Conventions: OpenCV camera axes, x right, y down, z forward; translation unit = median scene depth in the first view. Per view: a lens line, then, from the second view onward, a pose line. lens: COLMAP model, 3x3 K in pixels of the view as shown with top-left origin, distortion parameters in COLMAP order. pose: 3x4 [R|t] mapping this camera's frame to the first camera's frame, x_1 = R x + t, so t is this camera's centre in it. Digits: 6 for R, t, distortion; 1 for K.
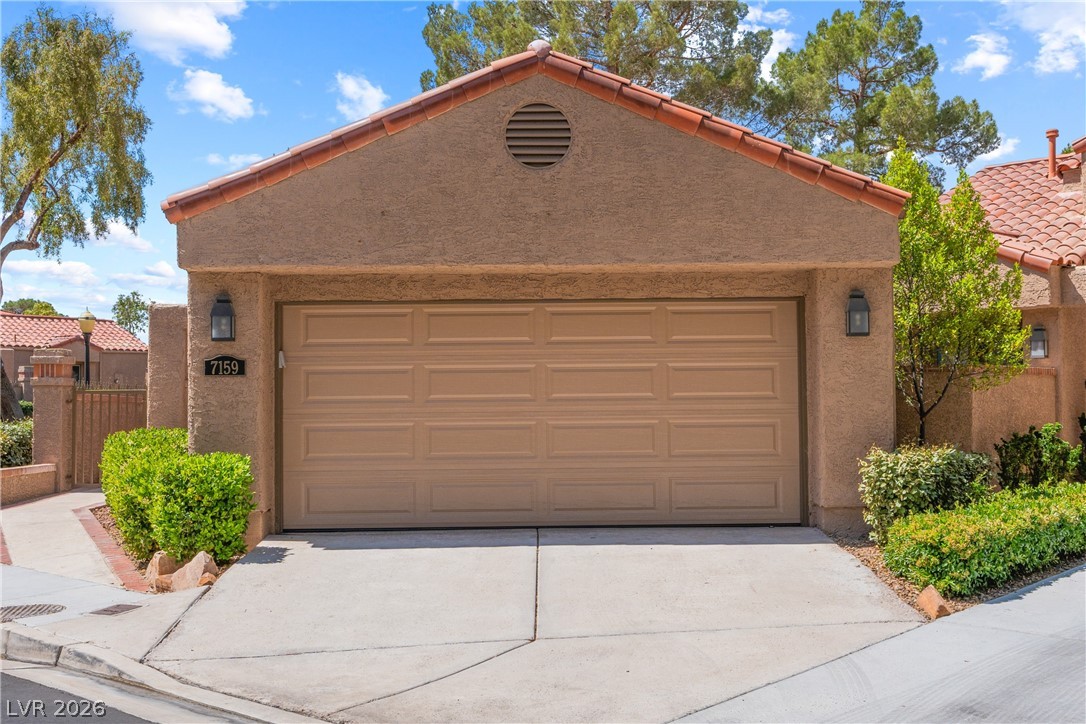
lens RADIAL K [[1267.1, 0, 540.7], [0, 1267.1, 360.1], [0, 0, 1]] dist [-0.007404, 0.000000]
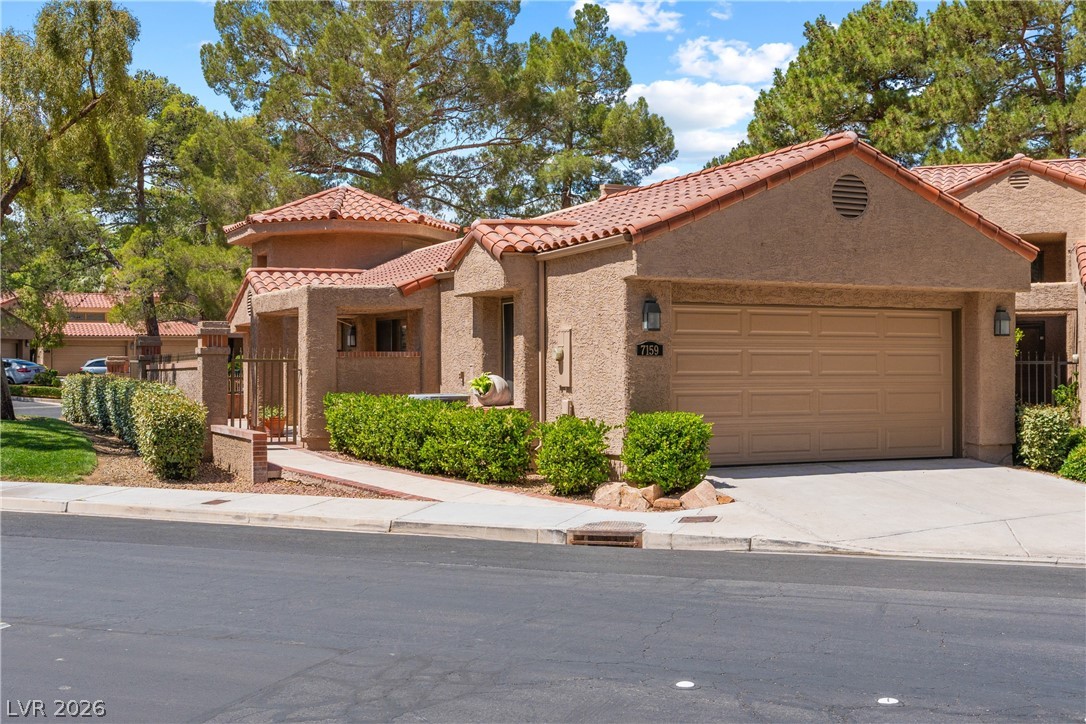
lens RADIAL K [[1267.1, 0, 544.3], [0, 1267.1, 358.6], [0, 0, 1]] dist [-0.007404, 0.000000]
pose [[0.915686, 0.012735, 0.401691, -0.903533], [-0.024011, 0.999446, 0.023047, -0.013637], [-0.401175, -0.030749, 0.915485, -0.210259]]
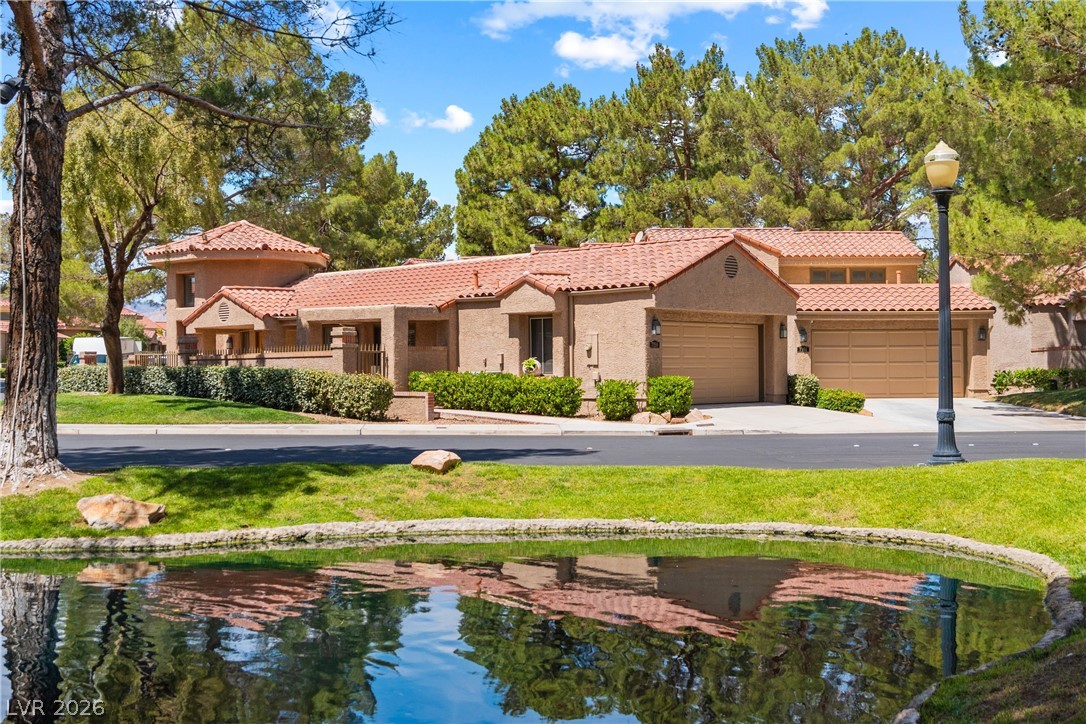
lens RADIAL K [[1267.1, 0, 544.6], [0, 1267.1, 364.7], [0, 0, 1]] dist [-0.007404, 0.000000]
pose [[0.693034, 0.008072, 0.720860, -2.344820], [-0.028610, 0.999457, 0.016314, 0.011038], [-0.720337, -0.031930, 0.692889, -0.695195]]
